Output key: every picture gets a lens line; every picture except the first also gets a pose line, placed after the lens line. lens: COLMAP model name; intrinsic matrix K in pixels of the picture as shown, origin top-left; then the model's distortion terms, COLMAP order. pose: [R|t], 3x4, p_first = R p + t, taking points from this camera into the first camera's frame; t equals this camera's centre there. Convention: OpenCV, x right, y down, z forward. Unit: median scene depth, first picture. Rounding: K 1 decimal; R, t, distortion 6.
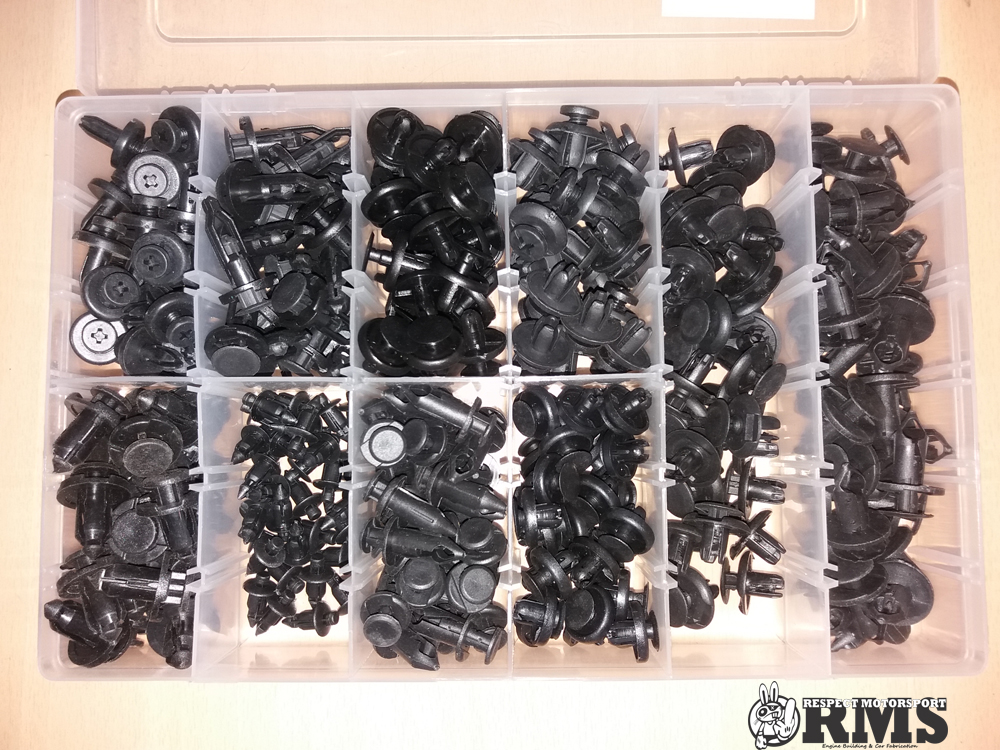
lens RADIAL K [[818.2, 0, 499.6], [0, 818.2, 379.7], [0, 0, 1]] dist [0.001477, -0.040073]
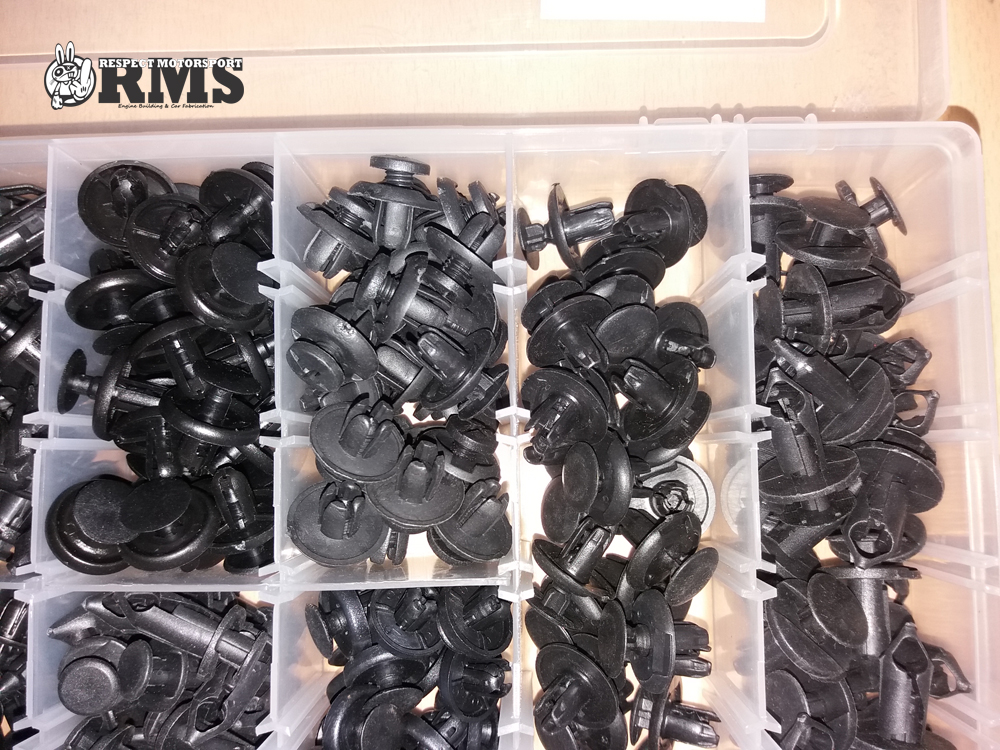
lens RADIAL K [[830.4, 0, 501.1], [0, 830.4, 389.0], [0, 0, 1]] dist [0.030609, -0.101482]
pose [[0.999994, -0.001287, -0.003135, 0.180041], [0.001268, 0.999981, -0.006081, -0.142080], [0.003142, 0.006077, 0.999977, 0.331495]]
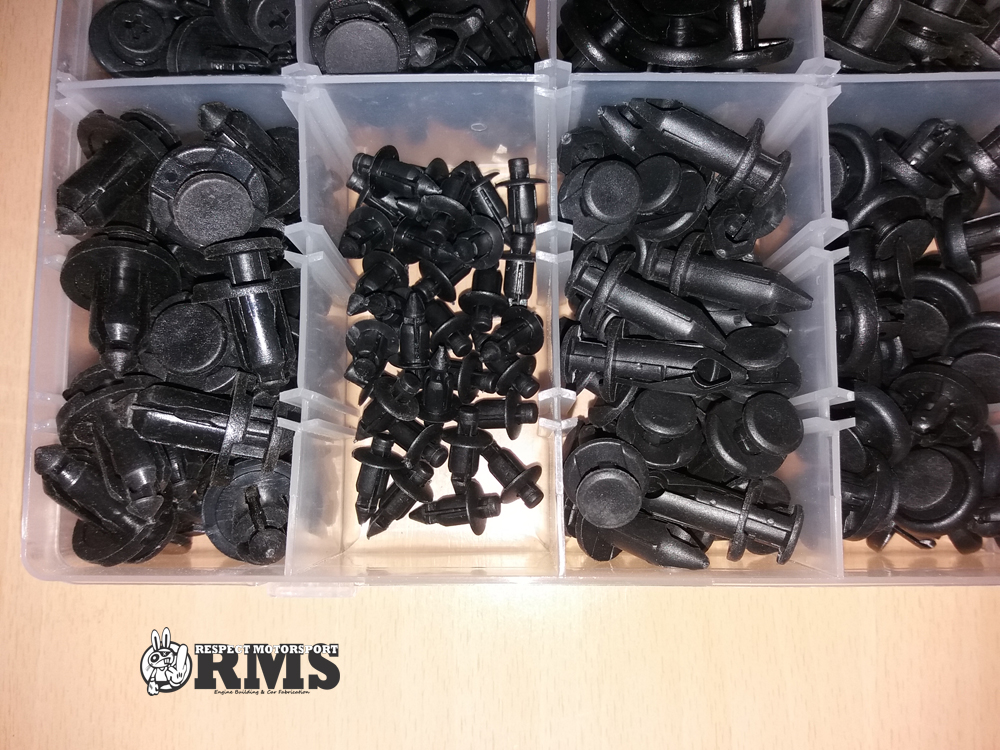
lens RADIAL K [[821.4, 0, 517.0], [0, 821.4, 345.2], [0, 0, 1]] dist [-0.000604, -0.064711]
pose [[0.999809, 0.004357, -0.019066, -0.182530], [-0.004910, 0.999567, -0.029027, 0.194598], [0.018932, 0.029115, 0.999397, 0.379497]]
